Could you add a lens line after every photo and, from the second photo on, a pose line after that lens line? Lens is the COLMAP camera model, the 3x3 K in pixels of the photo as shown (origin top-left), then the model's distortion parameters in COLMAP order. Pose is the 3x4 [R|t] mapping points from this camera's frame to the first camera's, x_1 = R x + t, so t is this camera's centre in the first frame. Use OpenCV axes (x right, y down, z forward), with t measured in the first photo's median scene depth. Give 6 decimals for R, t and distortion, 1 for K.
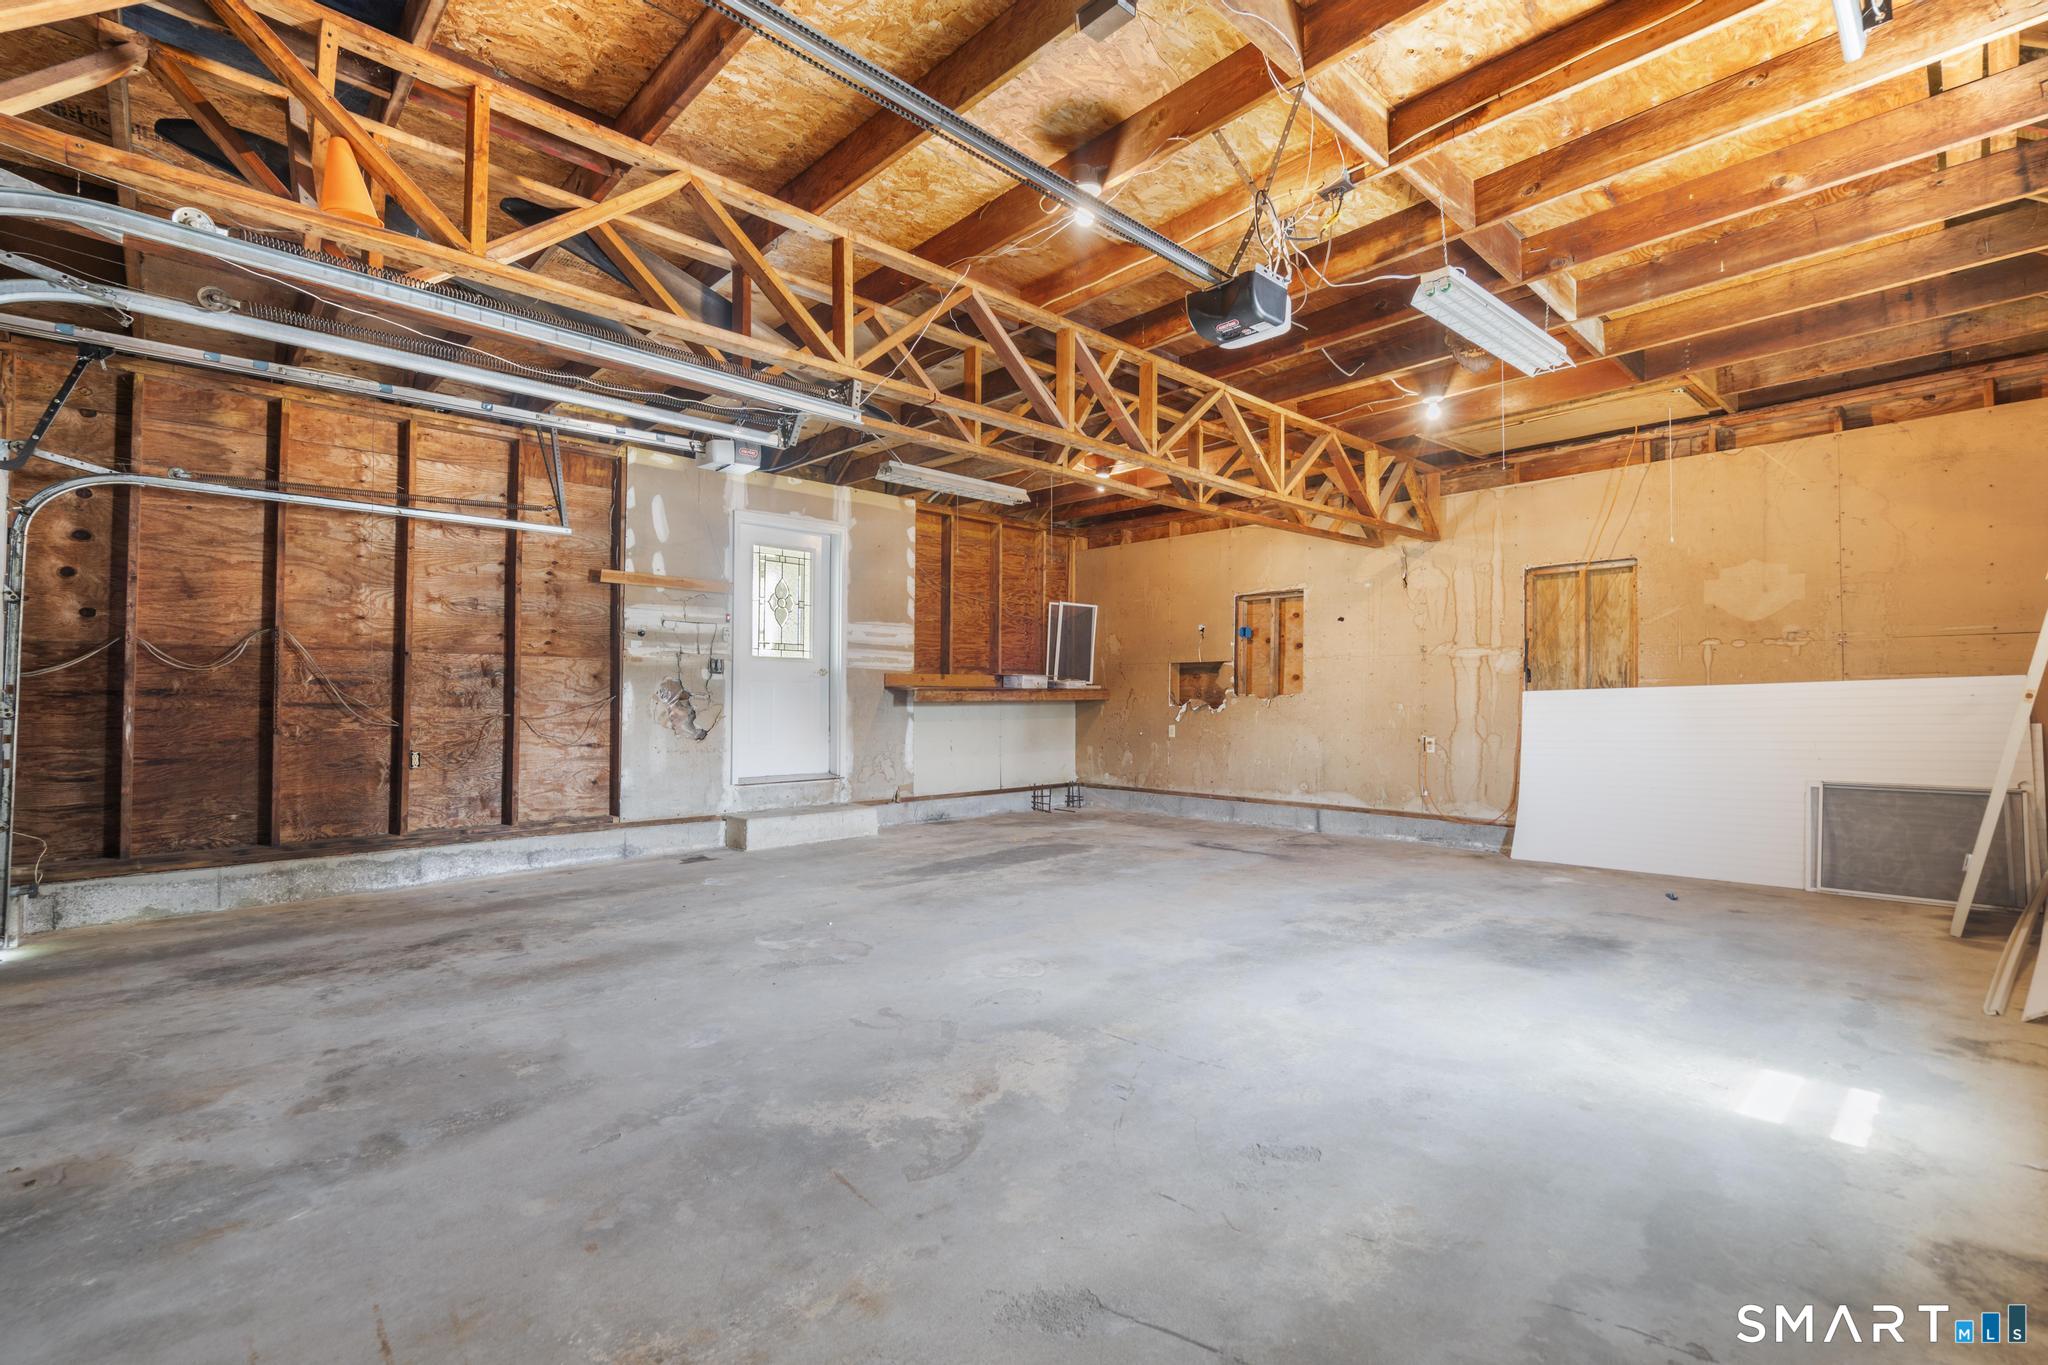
lens RADIAL K [[936.8, 0, 1021.9], [0, 936.8, 679.8], [0, 0, 1]] dist [-0.007506, 0.004196]
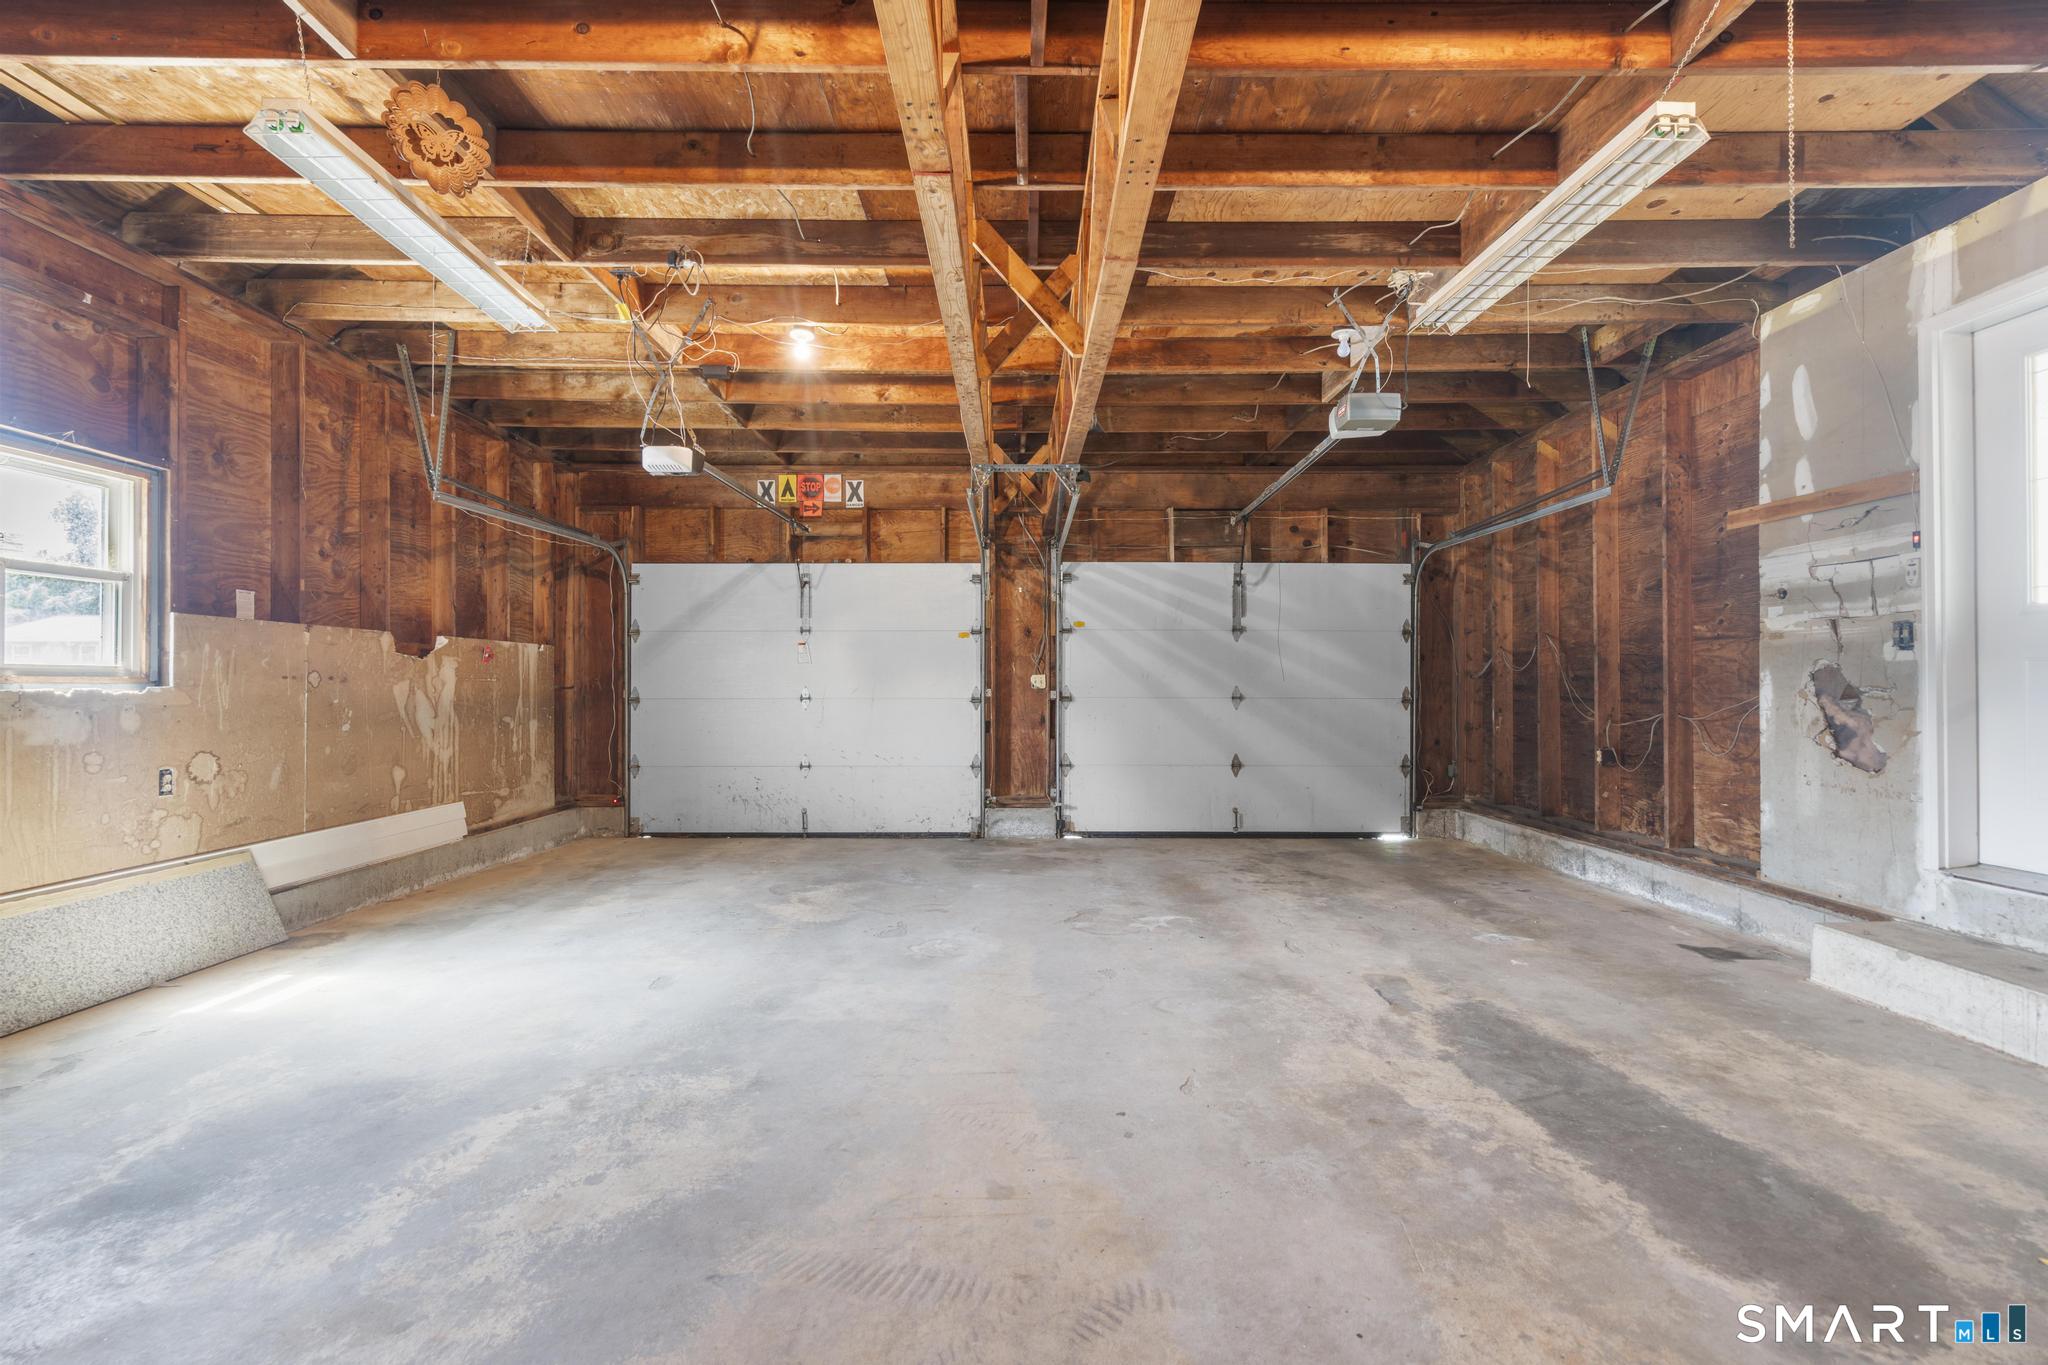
lens RADIAL K [[936.8, 0, 1026.9], [0, 936.8, 687.4], [0, 0, 1]] dist [-0.007506, 0.004196]
pose [[-0.686641, 0.000207, -0.726996, 0.407493], [0.013951, 0.999820, -0.012891, 0.015012], [0.726863, -0.018993, -0.686520, 1.048432]]
